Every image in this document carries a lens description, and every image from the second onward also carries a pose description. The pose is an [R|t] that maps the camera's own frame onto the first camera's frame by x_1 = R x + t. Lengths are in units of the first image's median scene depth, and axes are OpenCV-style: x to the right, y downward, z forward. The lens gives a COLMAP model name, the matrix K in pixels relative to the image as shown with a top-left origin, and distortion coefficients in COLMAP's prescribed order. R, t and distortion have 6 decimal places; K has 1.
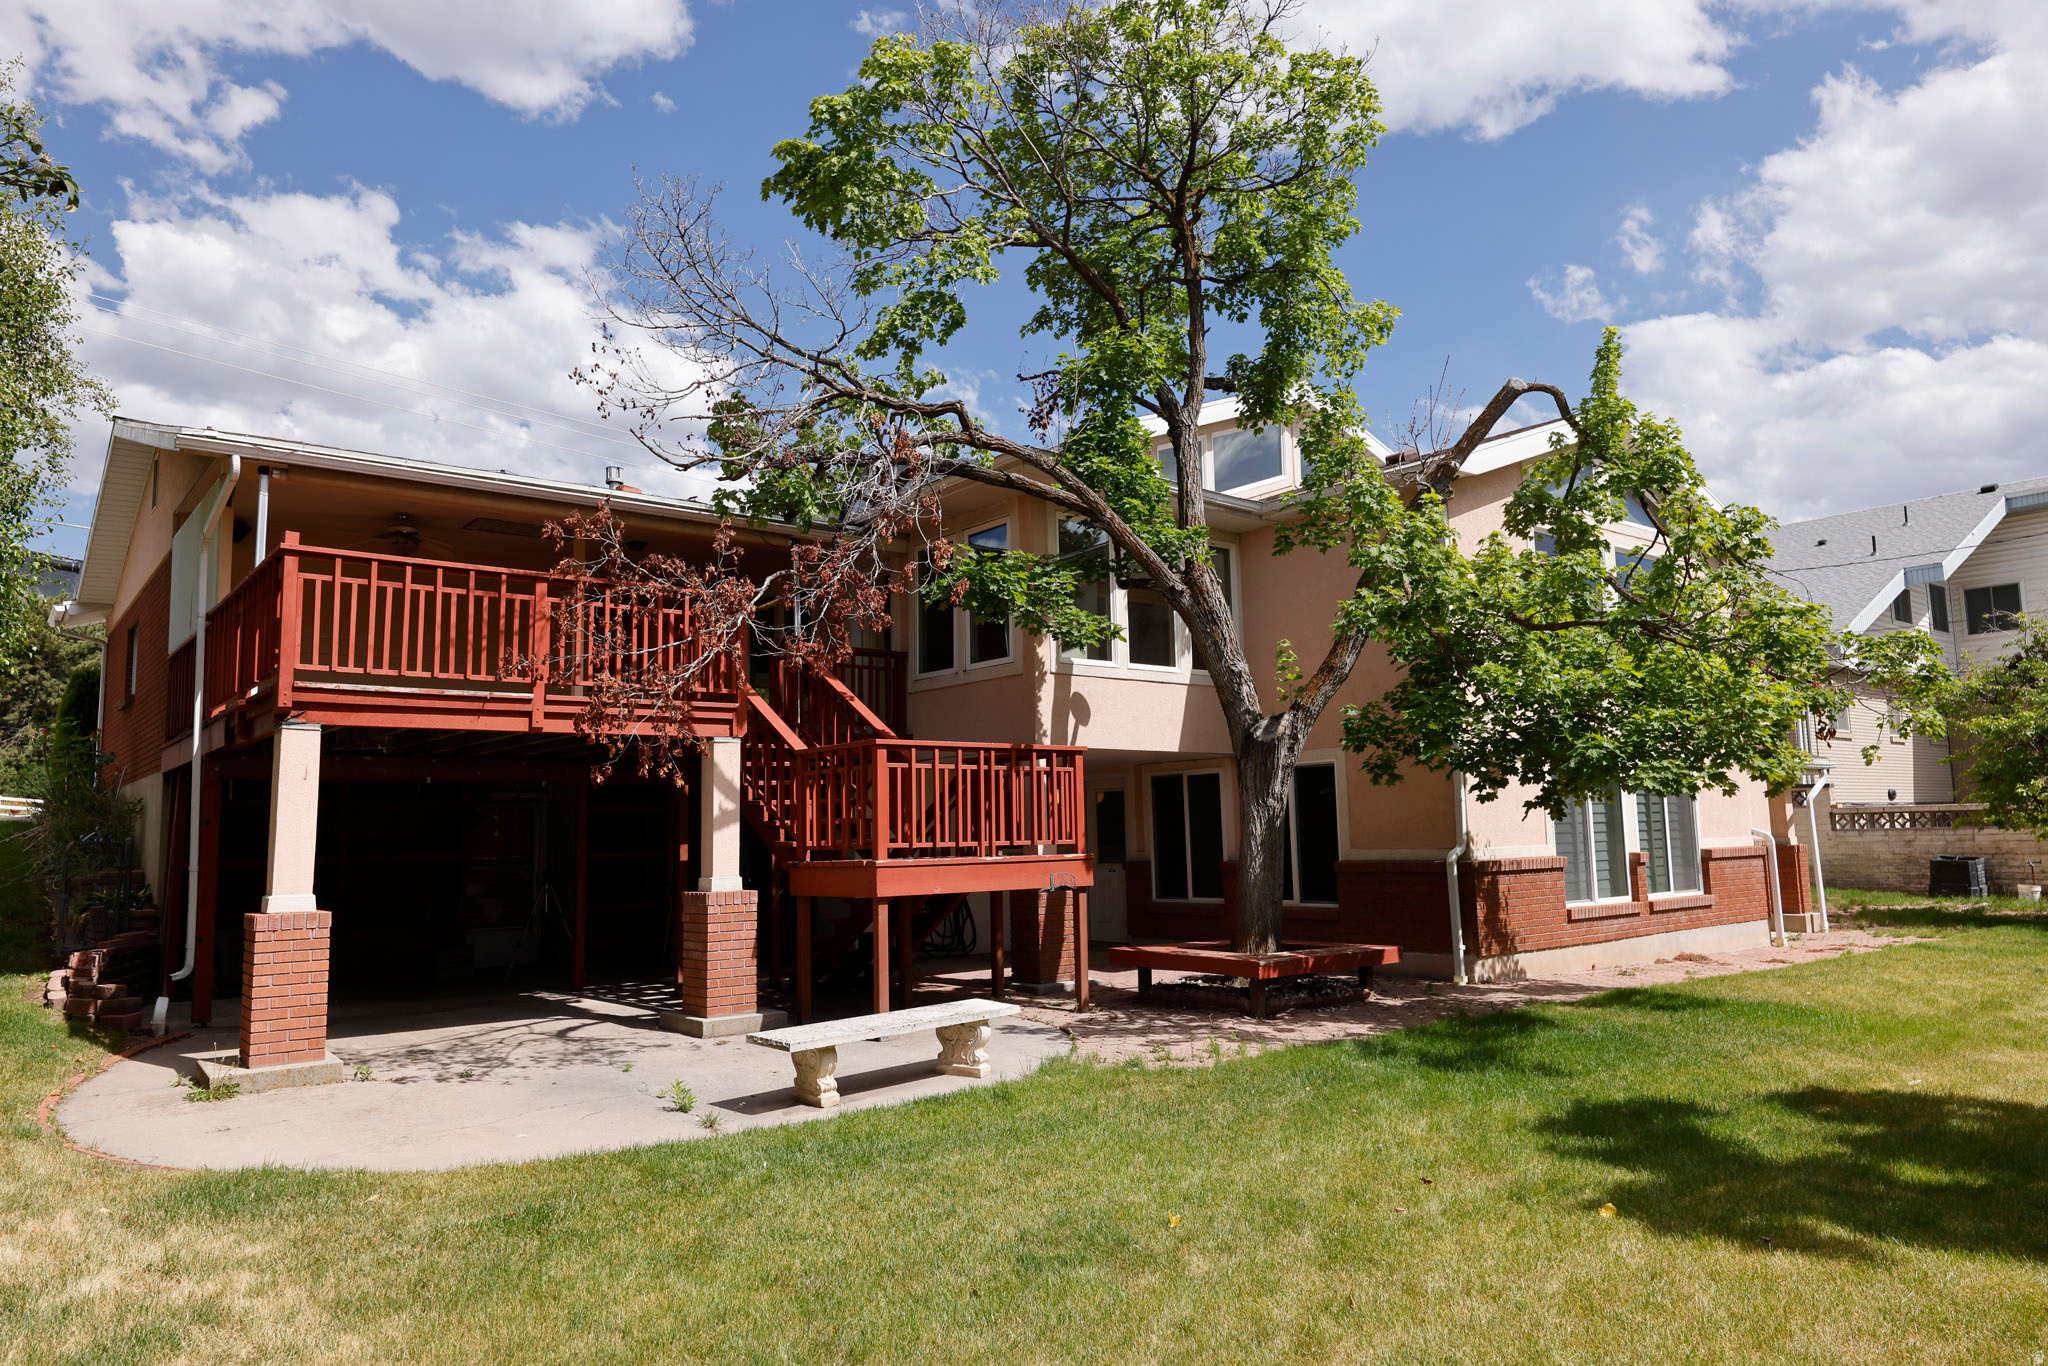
lens RADIAL K [[1394.5, 0, 1024.0], [0, 1394.5, 683.0], [0, 0, 1]] dist [0.007782, -0.000616]
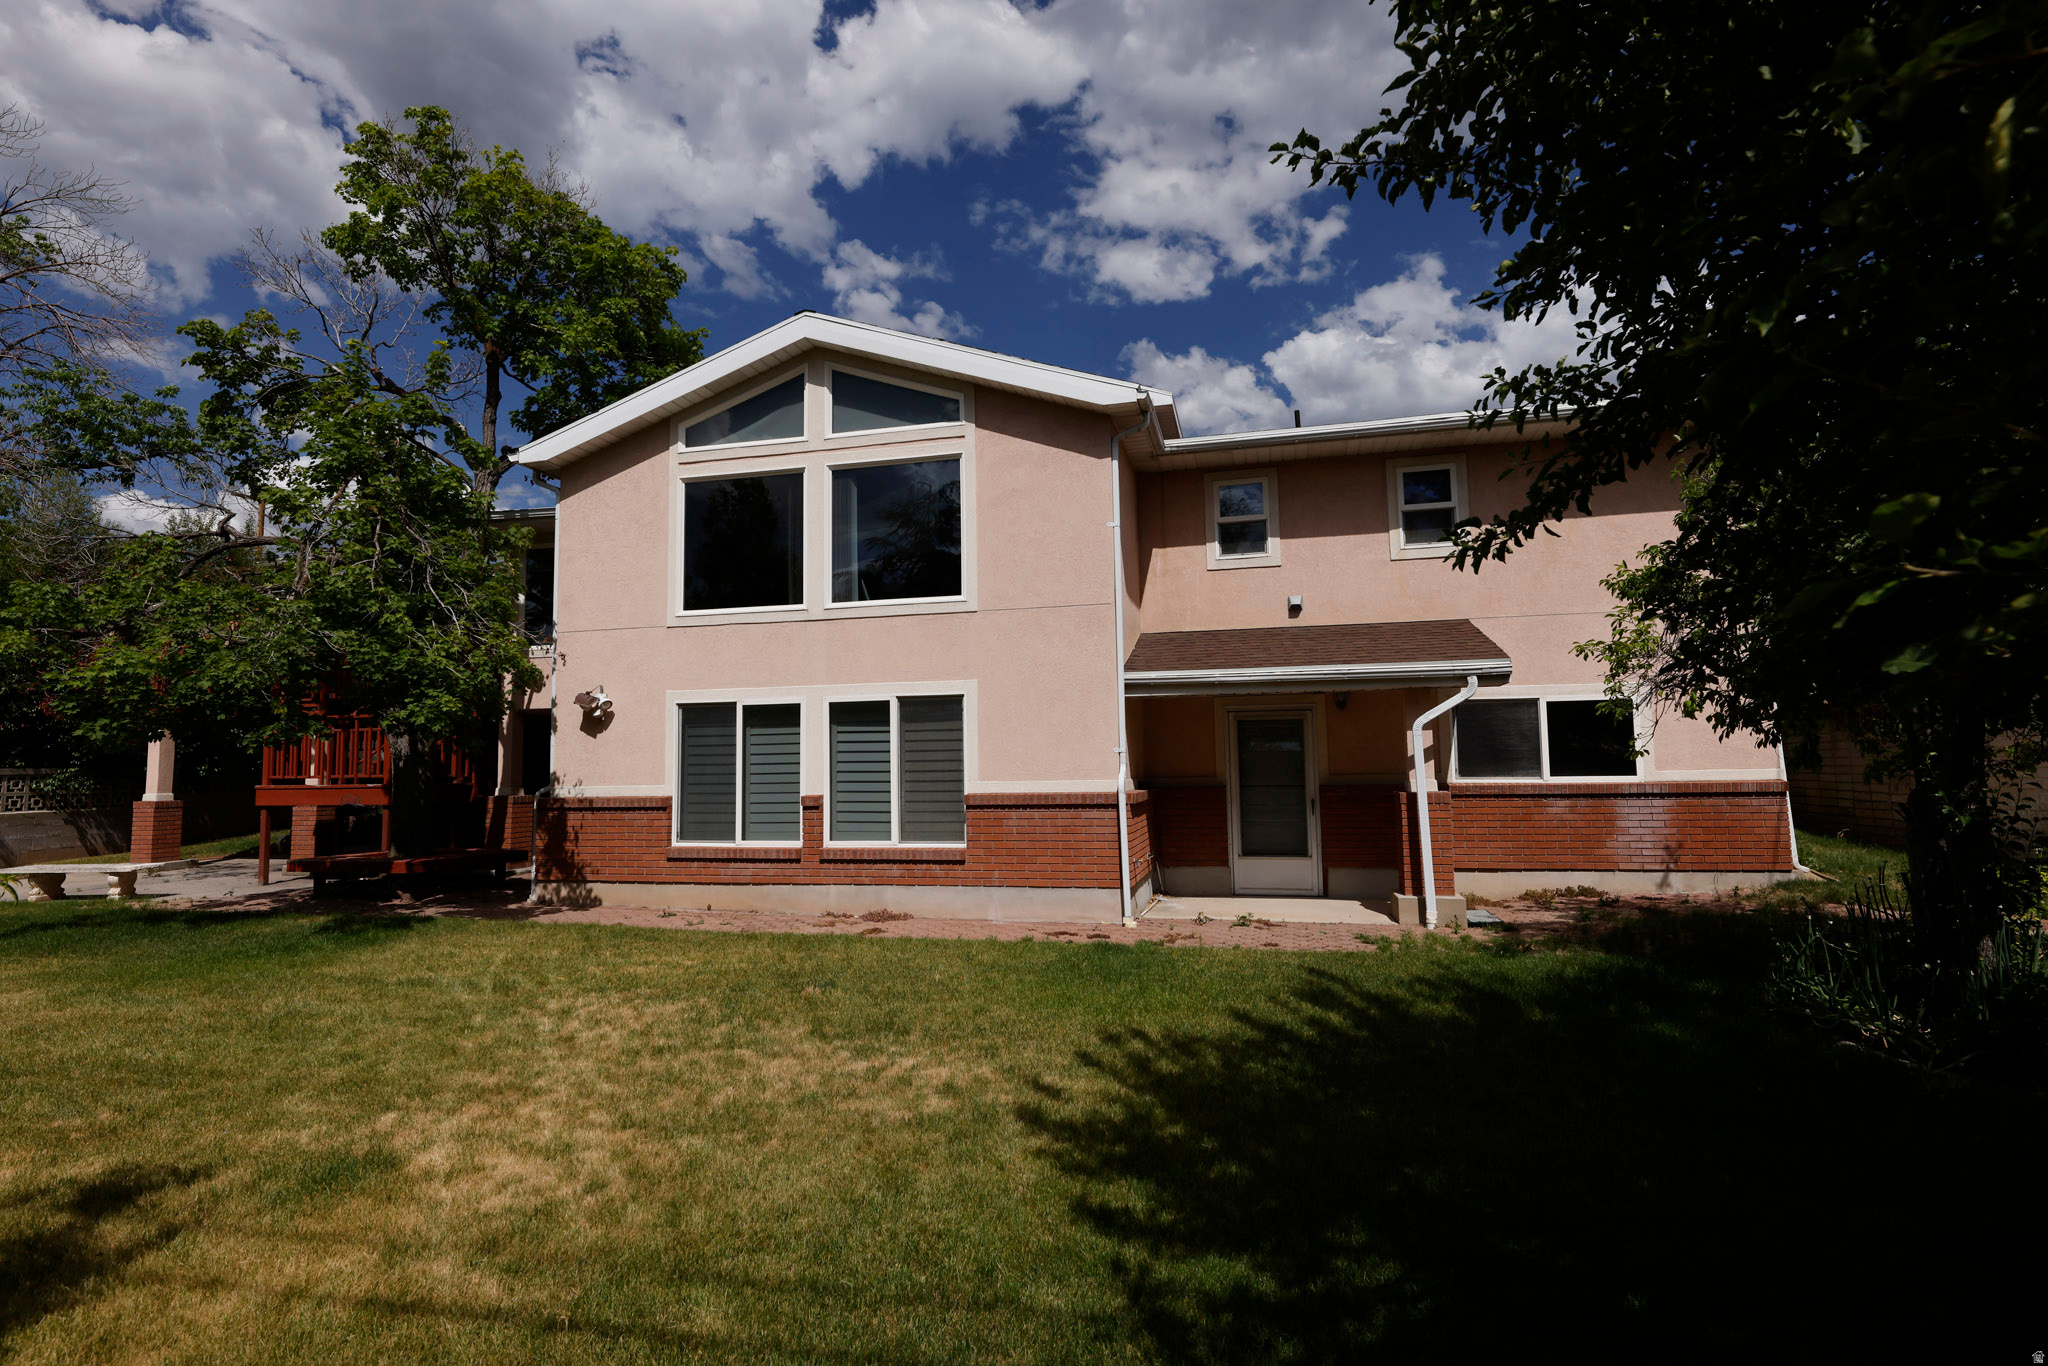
lens RADIAL K [[1100.0, 0, 1024.0], [0, 1100.0, 683.0], [0, 0, 1]] dist [0.000540, -0.000125]
pose [[0.568977, -0.050473, -0.820803, 1.441742], [0.090011, 0.995940, 0.001153, 0.073446], [0.817413, -0.074537, 0.571210, 0.891936]]
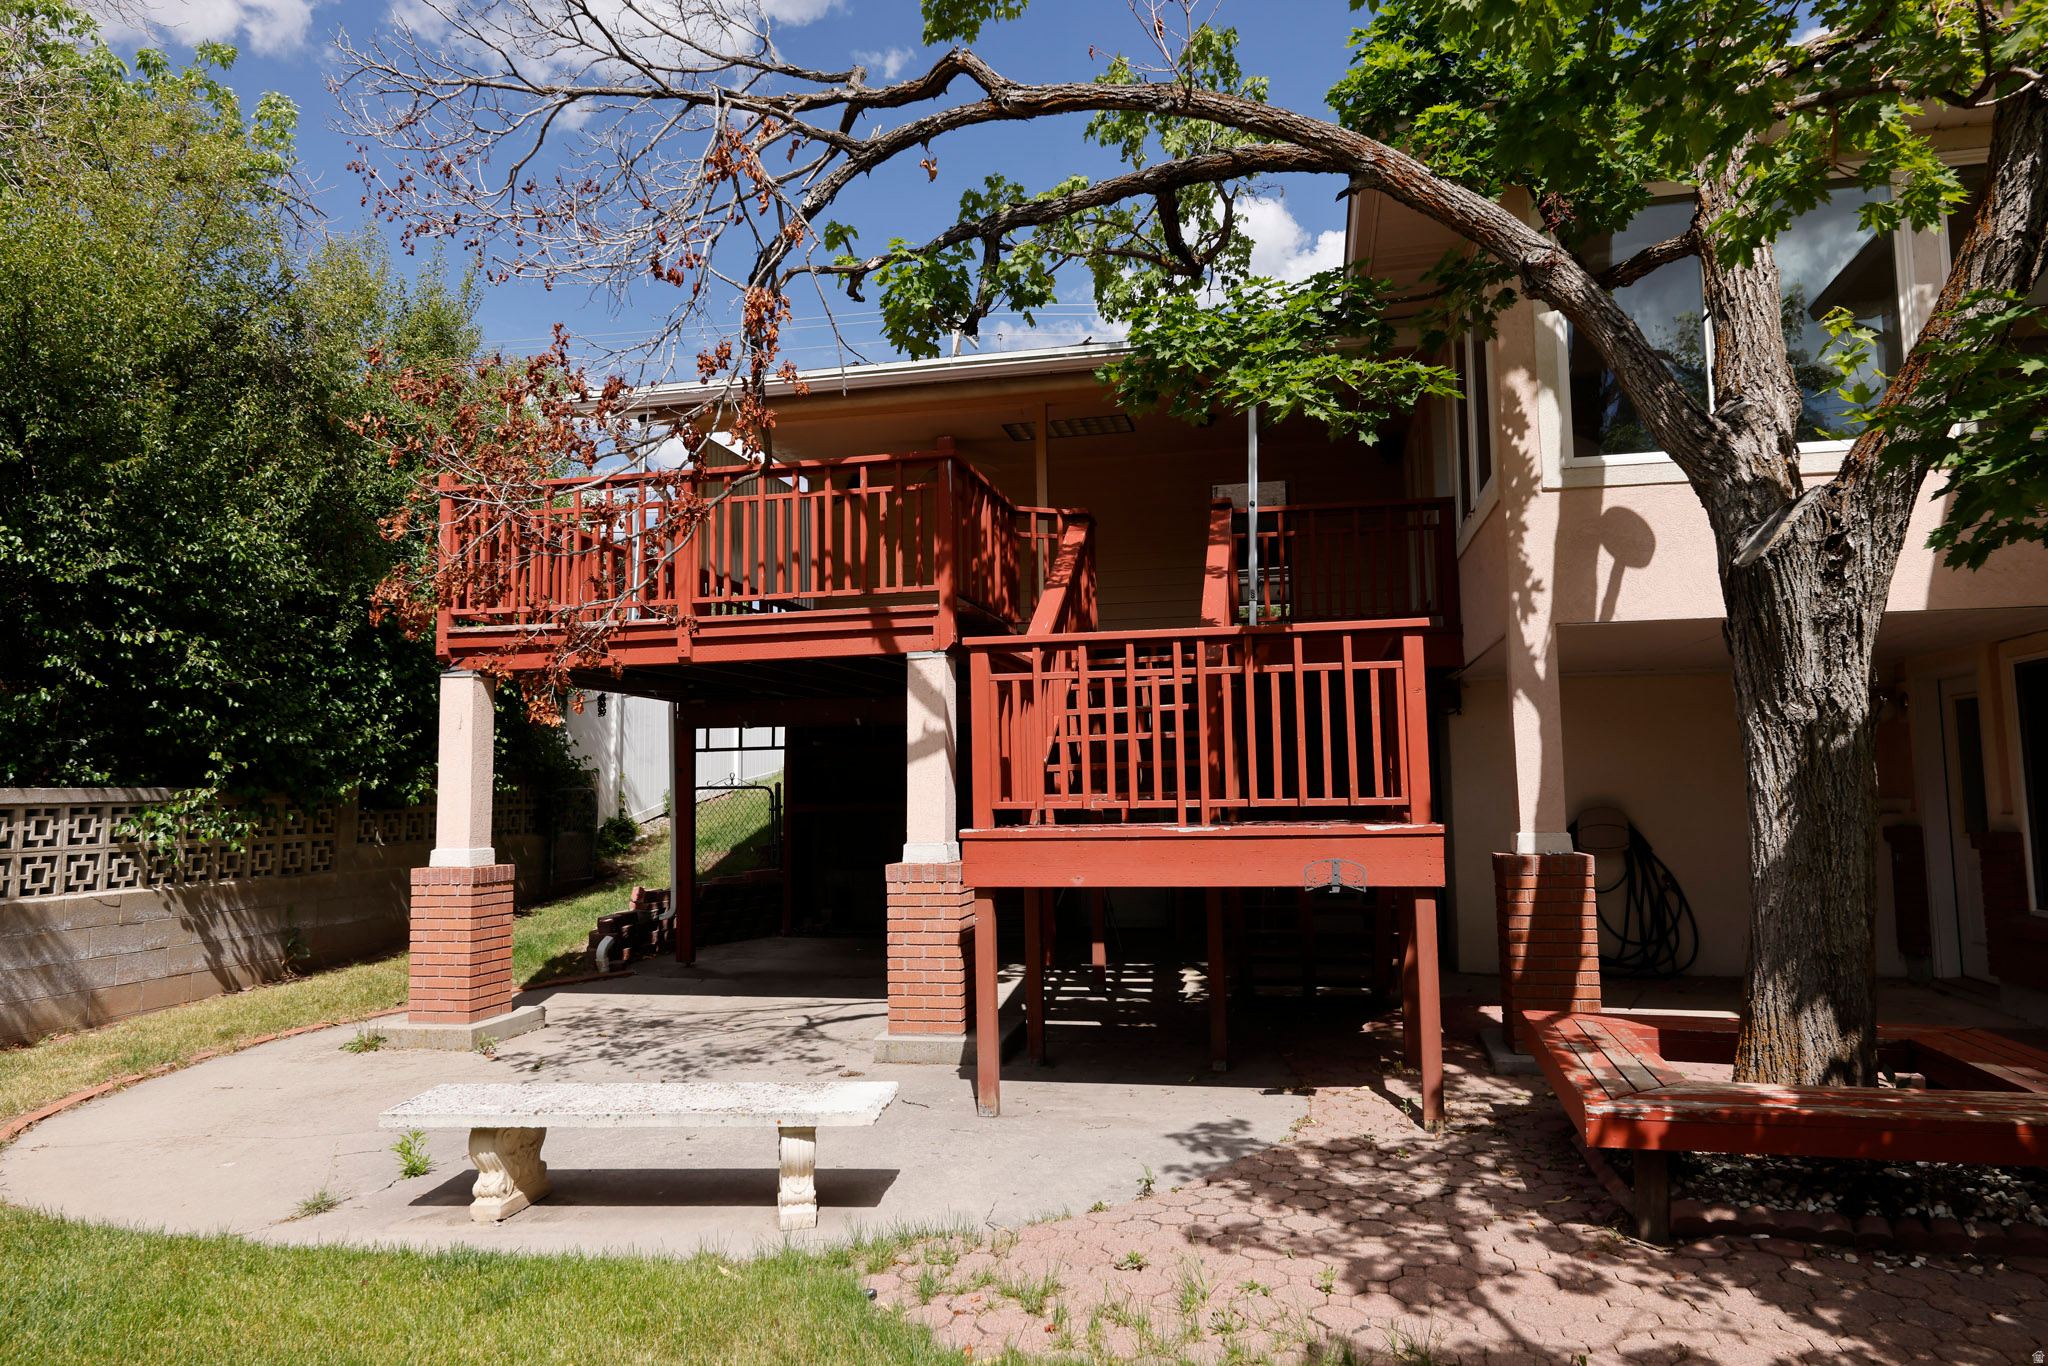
lens RADIAL K [[1394.5, 0, 1024.0], [0, 1394.5, 683.0], [0, 0, 1]] dist [0.007782, -0.000616]
pose [[0.592381, -0.055070, -0.803774, 0.376001], [0.090779, 0.995870, -0.001327, 0.057510], [0.800527, -0.072179, 0.594934, 0.576915]]
